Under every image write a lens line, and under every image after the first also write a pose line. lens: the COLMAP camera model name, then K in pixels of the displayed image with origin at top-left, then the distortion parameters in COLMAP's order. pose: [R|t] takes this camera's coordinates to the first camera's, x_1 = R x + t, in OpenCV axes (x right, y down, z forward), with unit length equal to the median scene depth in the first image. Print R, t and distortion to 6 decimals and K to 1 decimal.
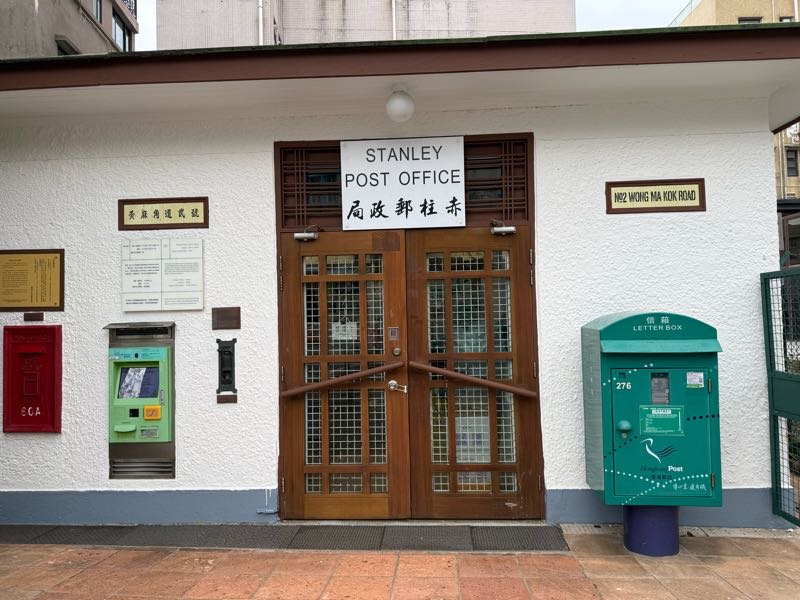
lens RADIAL K [[549.4, 0, 401.0], [0, 549.4, 289.3], [0, 0, 1]] dist [0.042599, -0.052410]
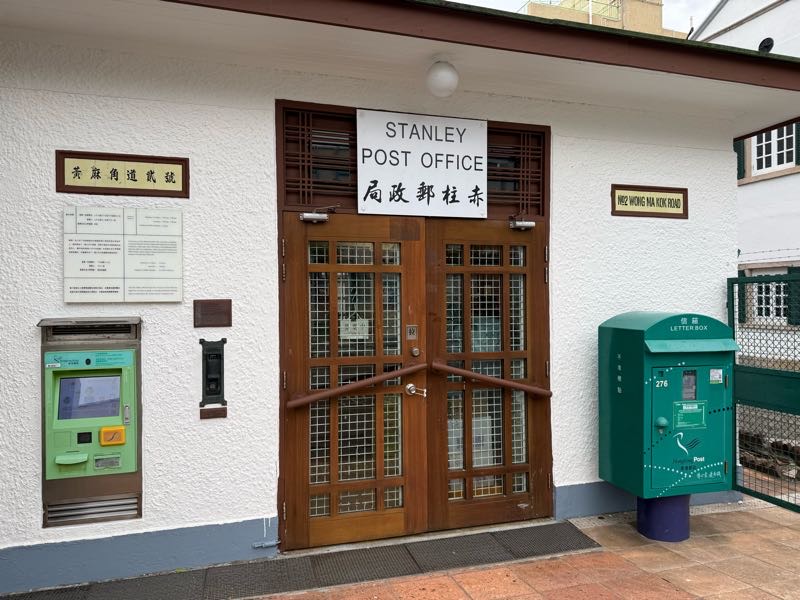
lens RADIAL K [[549.4, 0, 399.1], [0, 549.4, 298.0], [0, 0, 1]] dist [0.042599, -0.052410]
pose [[0.942230, 0.018453, 0.334458, -0.336317], [-0.030216, 0.999093, 0.029999, -0.001932], [-0.333601, -0.038372, 0.941933, 0.157658]]
